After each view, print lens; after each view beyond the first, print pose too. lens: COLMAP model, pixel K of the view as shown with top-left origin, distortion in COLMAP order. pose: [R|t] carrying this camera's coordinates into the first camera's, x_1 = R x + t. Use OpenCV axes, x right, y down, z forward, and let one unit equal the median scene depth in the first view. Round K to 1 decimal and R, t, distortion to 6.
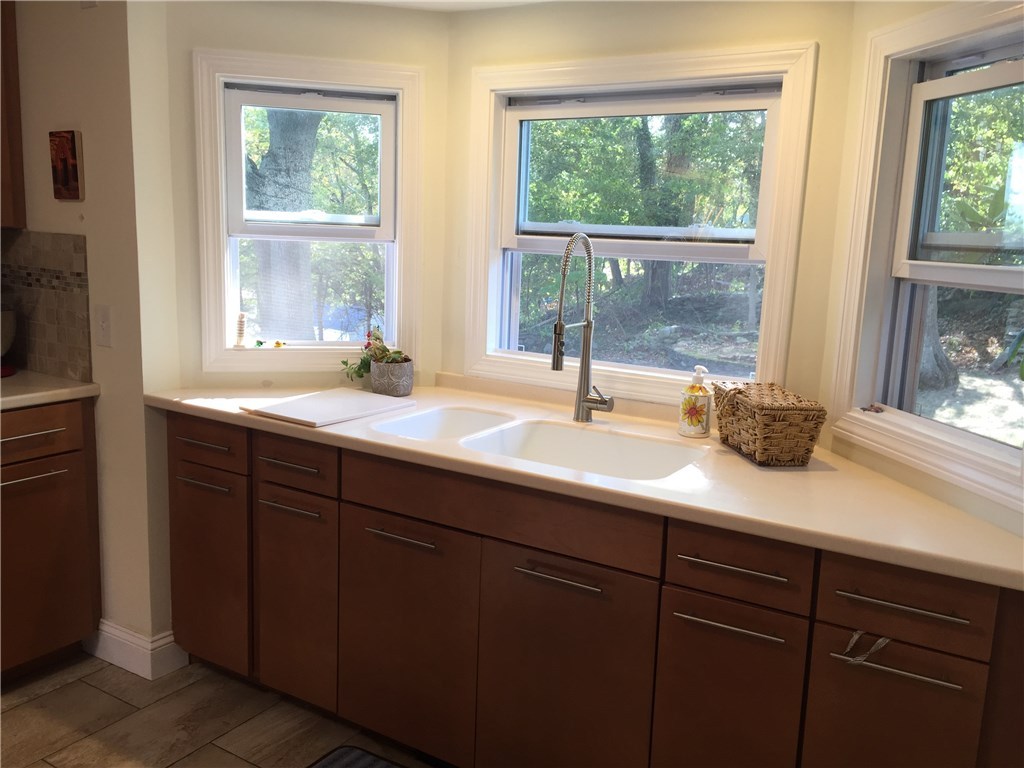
lens RADIAL K [[876.2, 0, 510.0], [0, 876.2, 386.2], [0, 0, 1]] dist [0.064995, -0.080866]
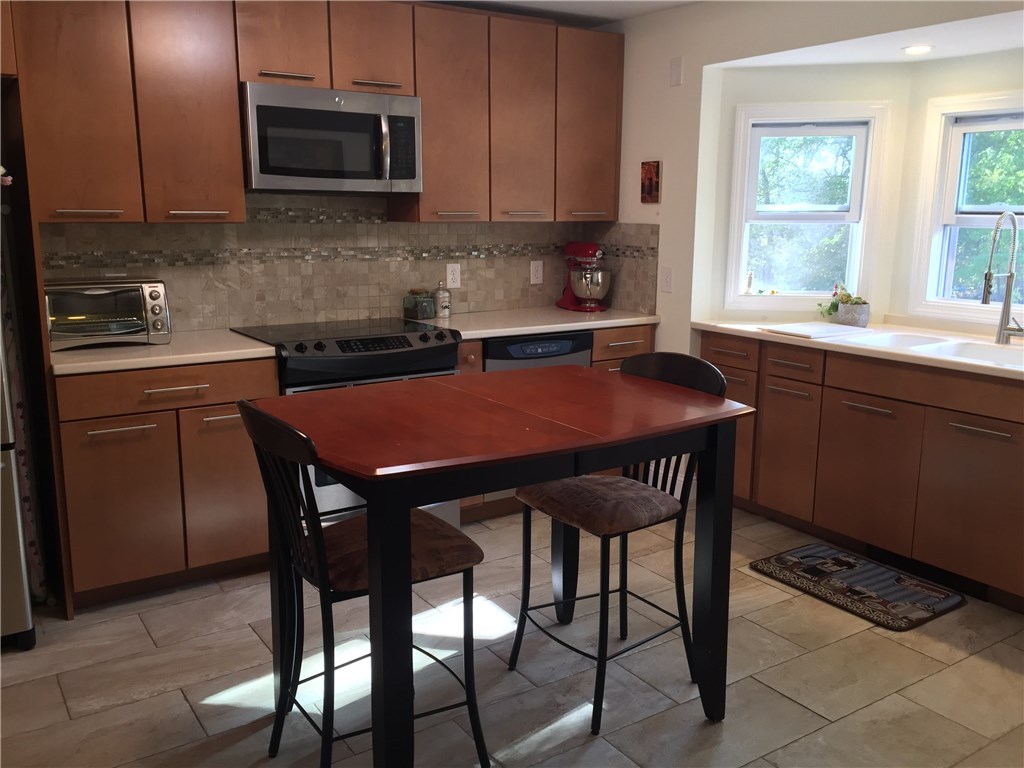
lens RADIAL K [[876.2, 0, 507.9], [0, 876.2, 383.3], [0, 0, 1]] dist [0.064995, -0.080866]
pose [[0.911323, 0.050043, -0.408639, -0.052648], [-0.046436, 0.998745, 0.018751, 0.104478], [0.409065, 0.001888, 0.912503, -0.590621]]
